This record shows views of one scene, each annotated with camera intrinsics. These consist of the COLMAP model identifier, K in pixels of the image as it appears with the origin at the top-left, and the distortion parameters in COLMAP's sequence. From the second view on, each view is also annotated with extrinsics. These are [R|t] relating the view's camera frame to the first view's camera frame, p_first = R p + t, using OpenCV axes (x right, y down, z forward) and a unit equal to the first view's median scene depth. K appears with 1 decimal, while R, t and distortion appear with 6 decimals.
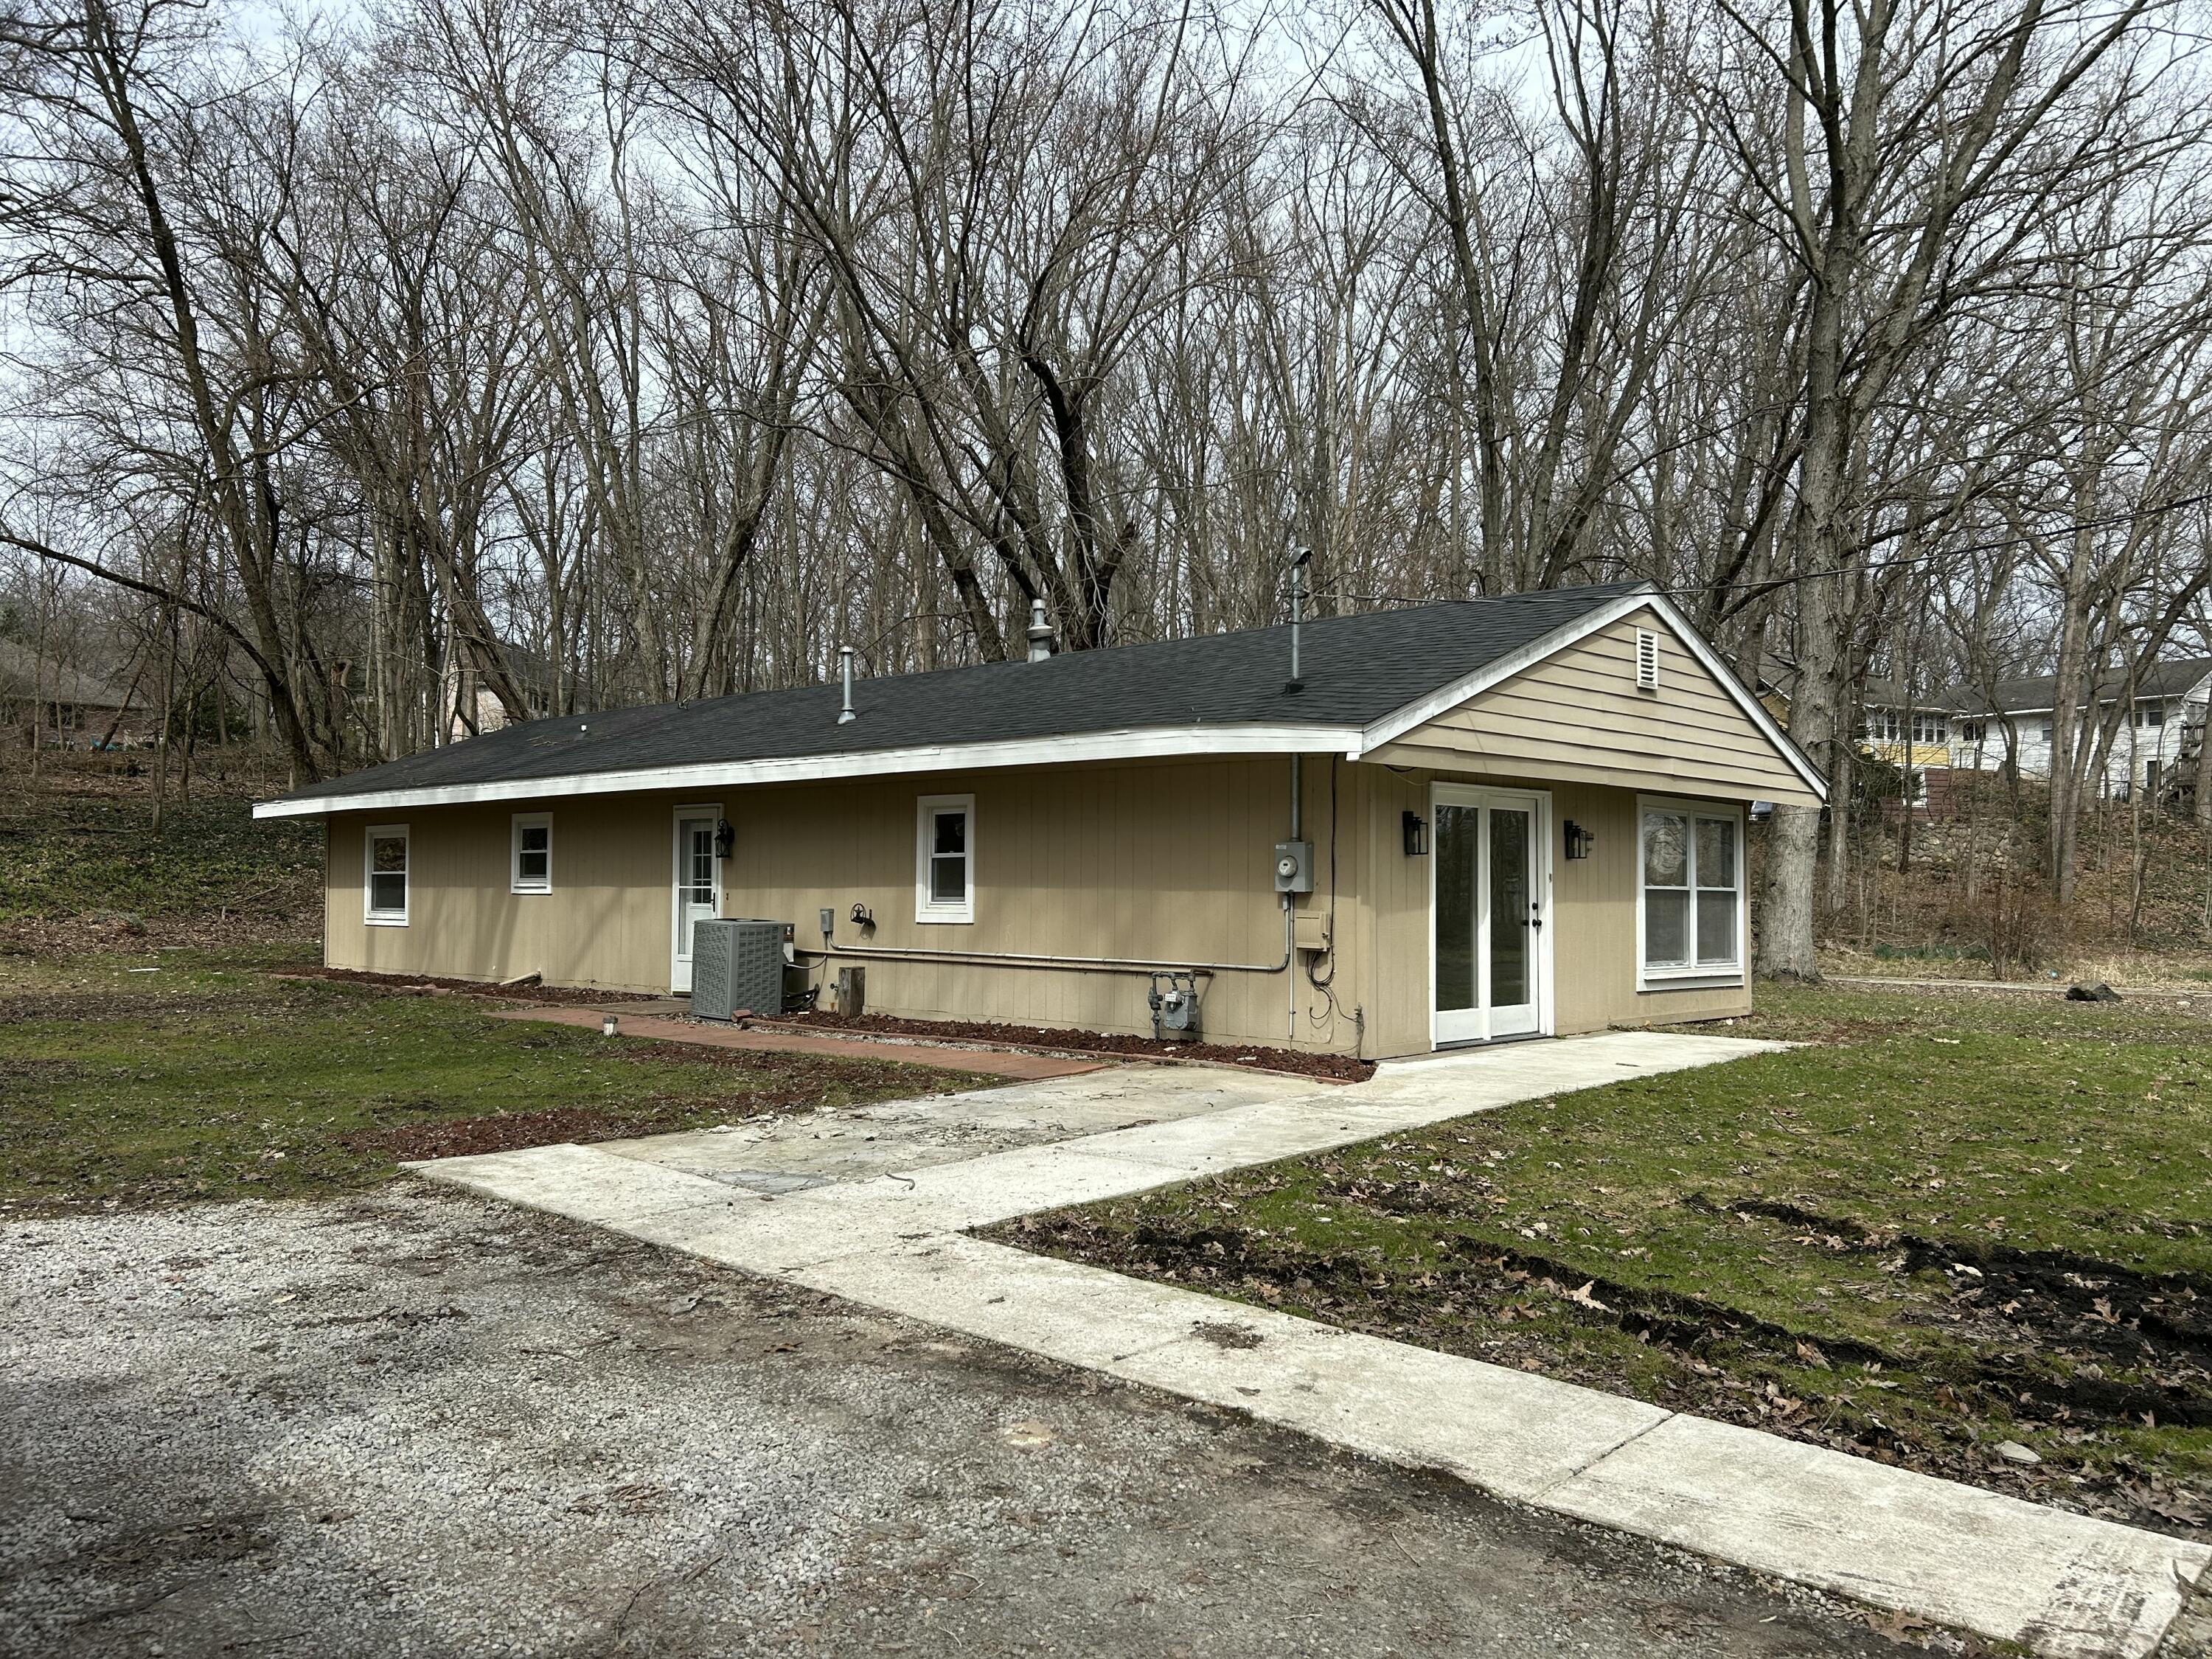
lens RADIAL K [[1649.7, 0, 1106.0], [0, 1649.7, 829.5], [0, 0, 1]] dist [0.008281, 0.001615]
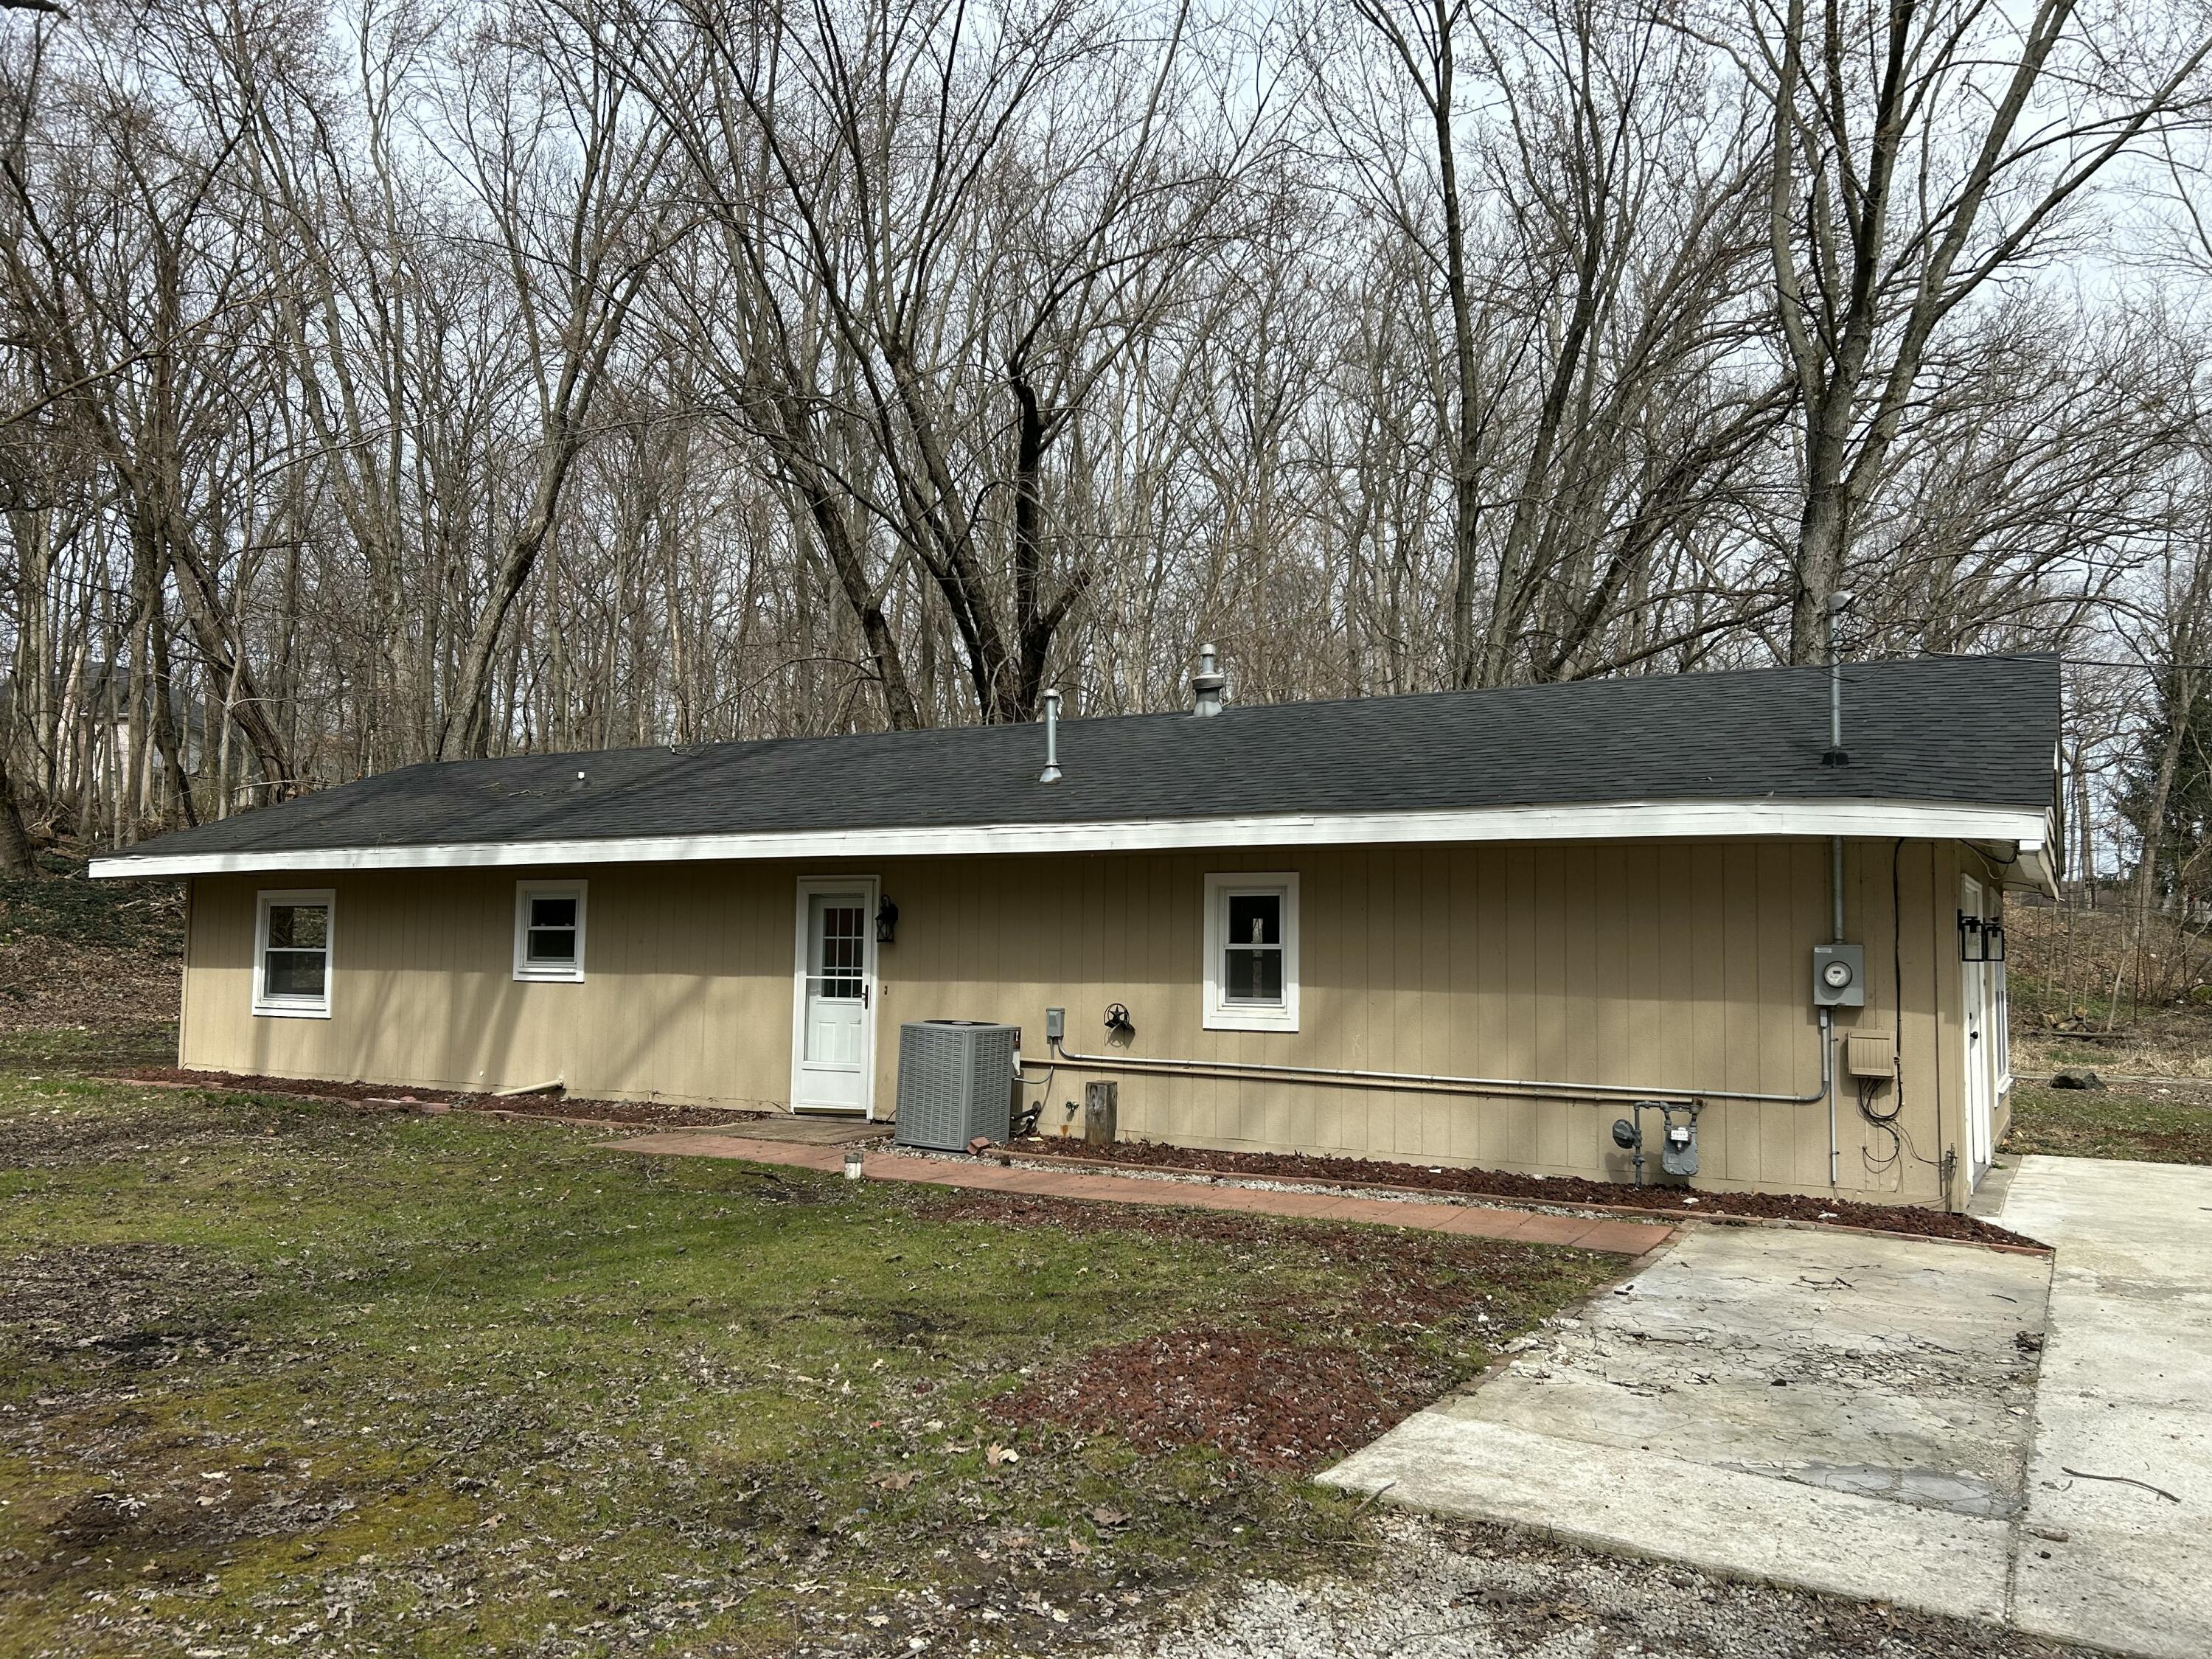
lens RADIAL K [[1679.7, 0, 1064.6], [0, 1679.7, 818.6], [0, 0, 1]] dist [0.107188, -0.206807]
pose [[0.981471, 0.025772, 0.189869, -0.343069], [-0.017083, 0.998737, -0.047260, -0.006701], [-0.190847, 0.043141, 0.980671, 0.191928]]
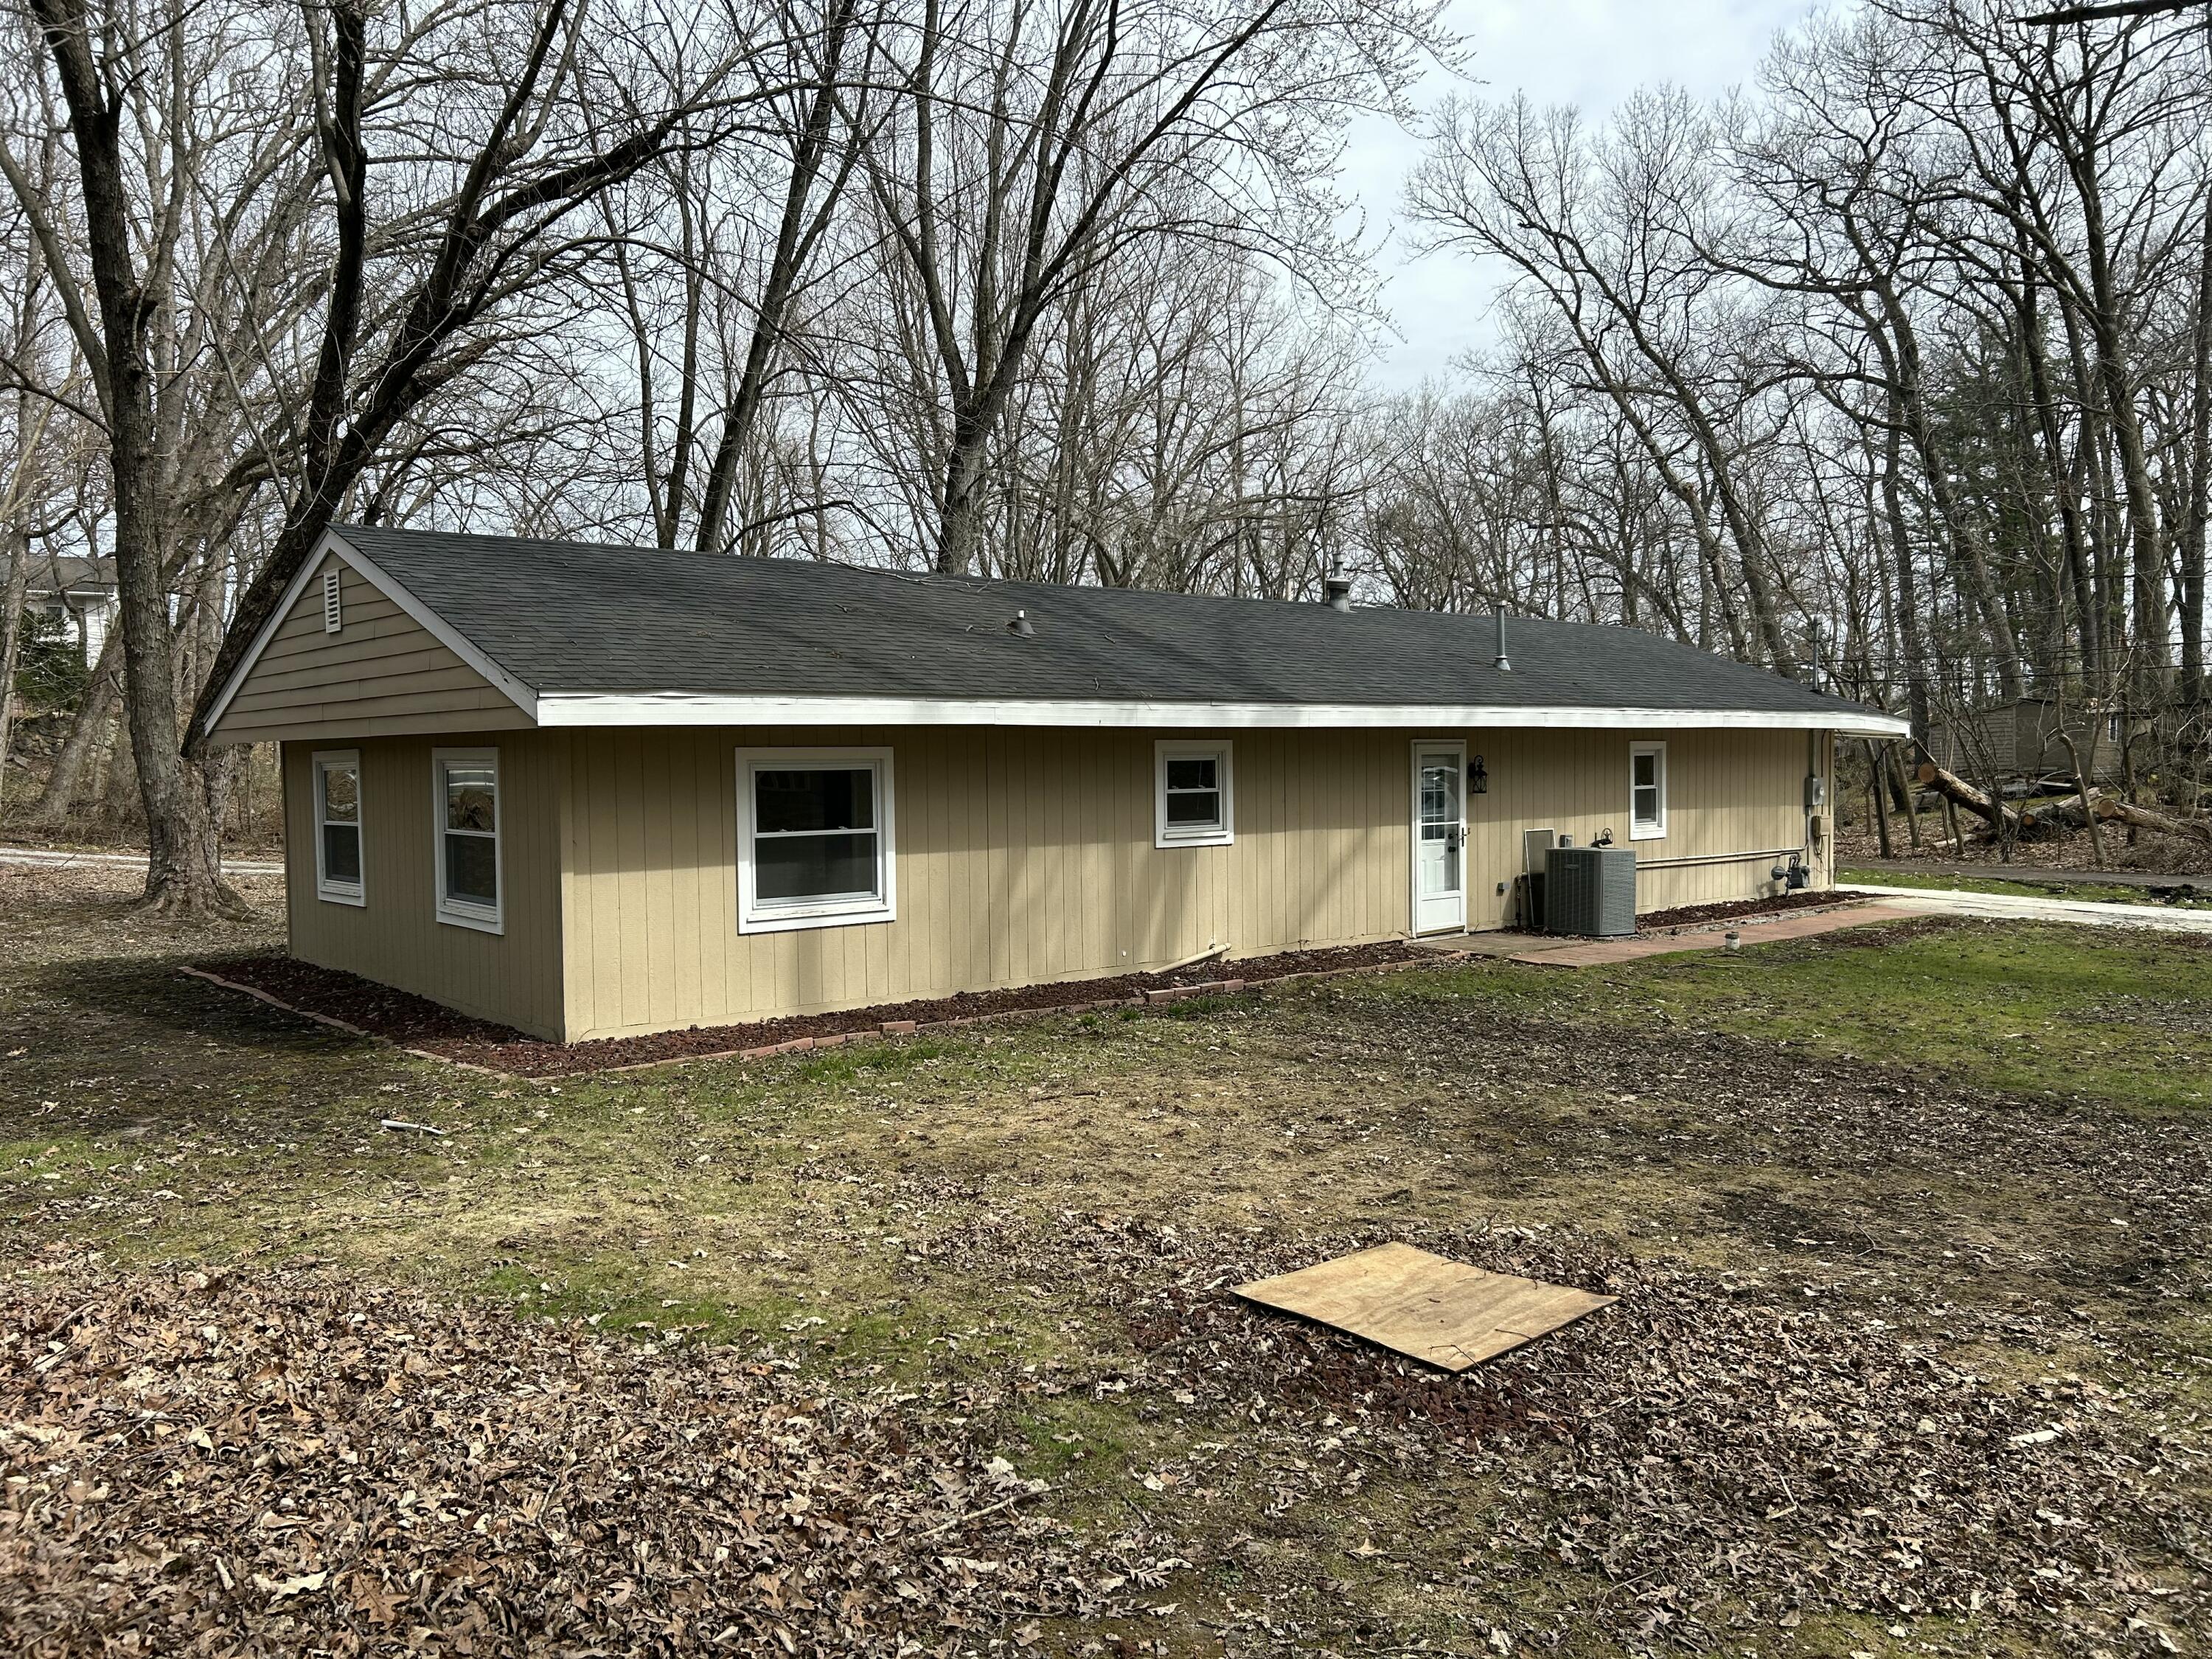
lens RADIAL K [[1679.7, 0, 1064.6], [0, 1679.7, 818.6], [0, 0, 1]] dist [0.107188, -0.206807]
pose [[0.137752, -0.035885, 0.989817, -1.476736], [-0.018485, 0.999076, 0.038793, -0.003272], [-0.990294, -0.023641, 0.136961, 1.255304]]
